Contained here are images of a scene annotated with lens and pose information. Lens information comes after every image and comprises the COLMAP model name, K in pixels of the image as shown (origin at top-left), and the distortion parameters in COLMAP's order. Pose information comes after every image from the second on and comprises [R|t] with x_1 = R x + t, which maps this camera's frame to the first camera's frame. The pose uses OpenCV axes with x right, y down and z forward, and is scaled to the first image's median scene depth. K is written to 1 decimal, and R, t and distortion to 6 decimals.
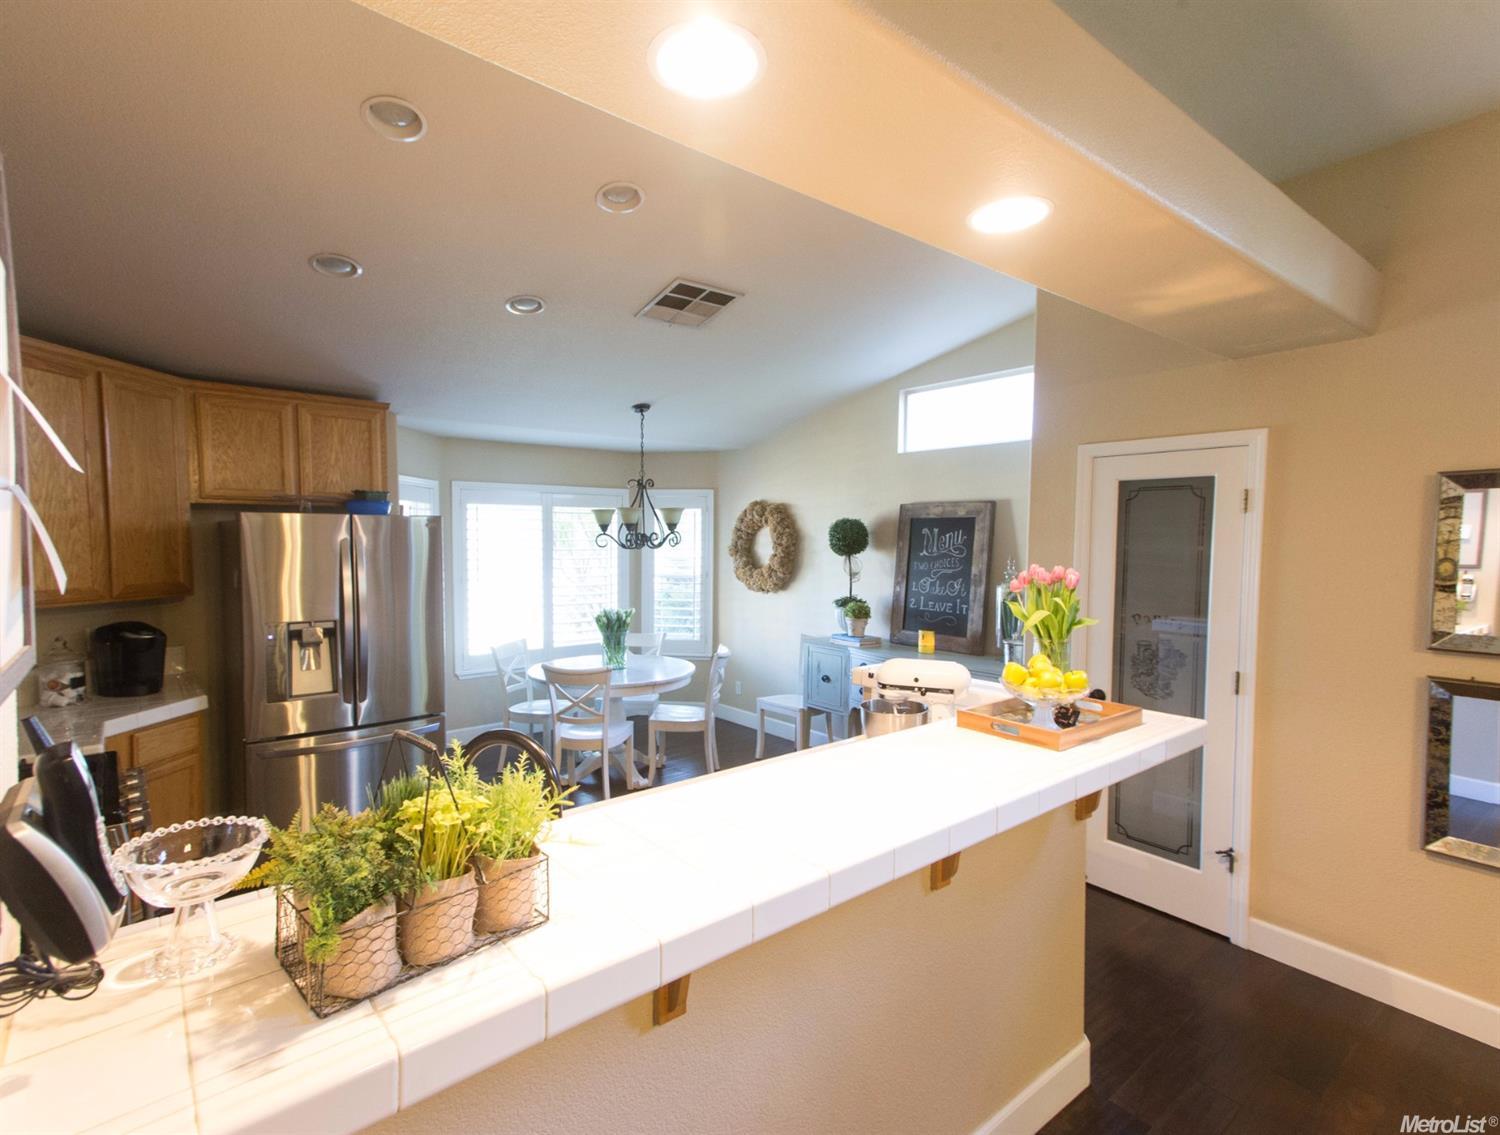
lens RADIAL K [[633.1, 0, 748.9], [0, 633.1, 569.7], [0, 0, 1]] dist [0.000322, -0.000007]
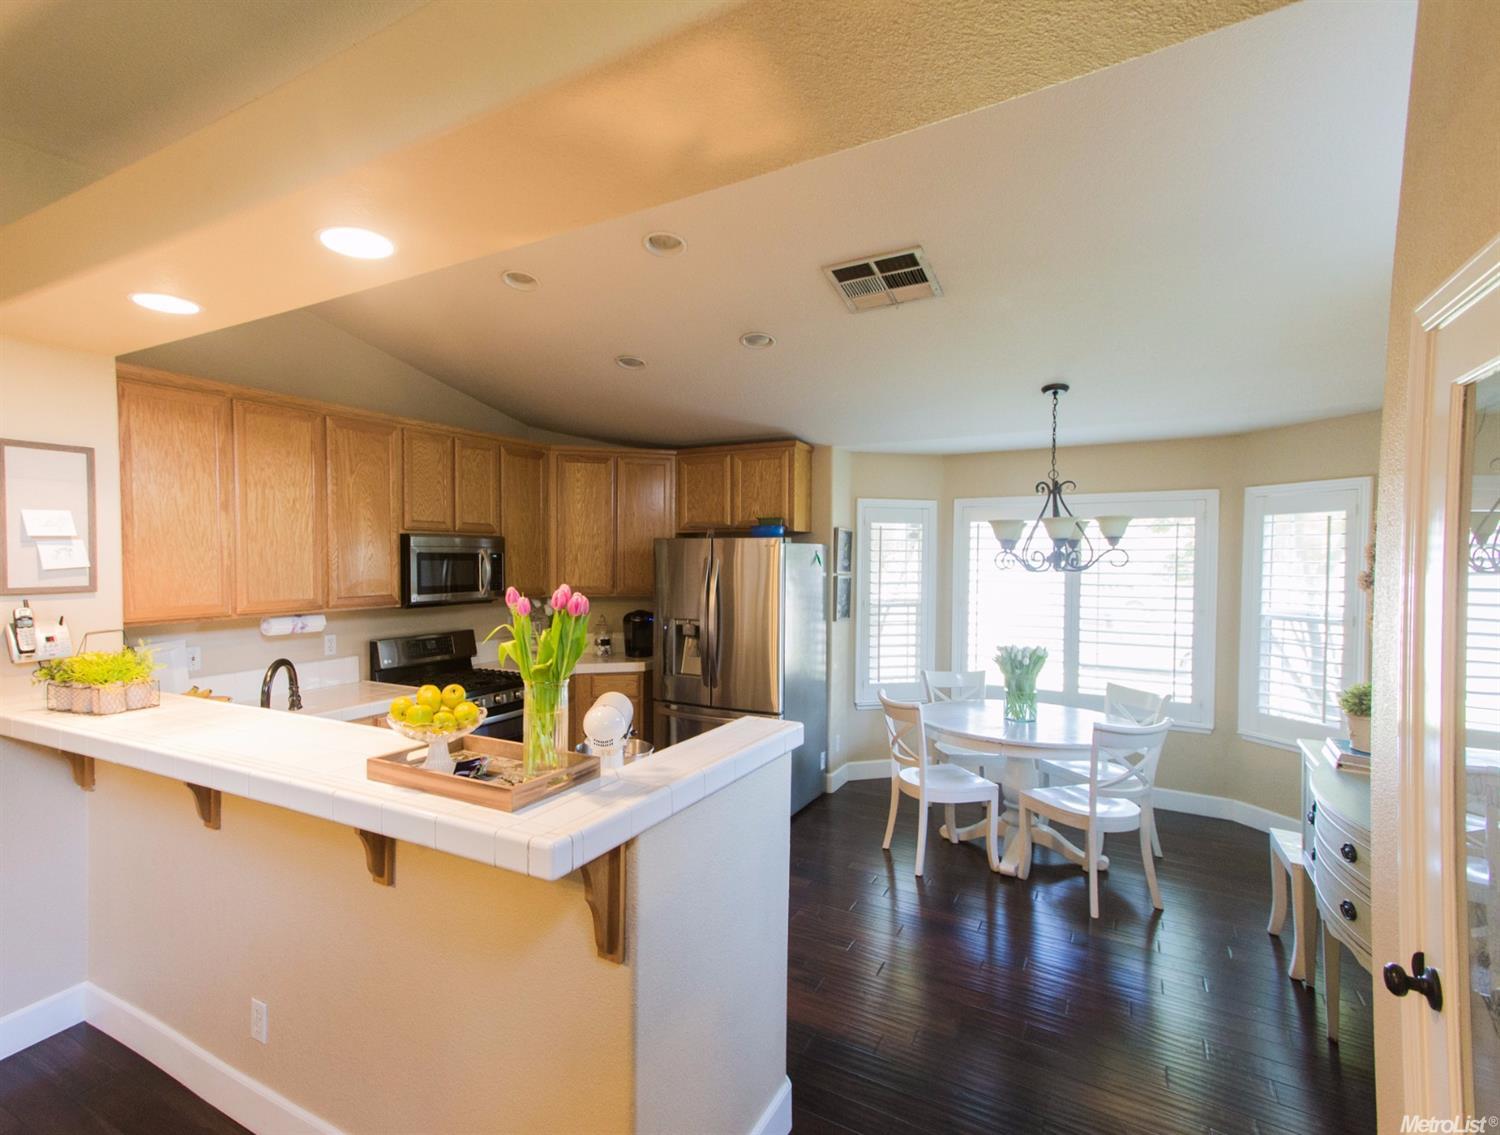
lens RADIAL K [[722.1, 0, 750.0], [0, 722.1, 565.9], [0, 0, 1]] dist [-0.000601, -0.000034]
pose [[0.427062, 0.009744, -0.904170, 0.617444], [-0.048153, 0.998768, -0.011980, -0.015278], [0.902939, 0.048655, 0.427005, 0.388130]]
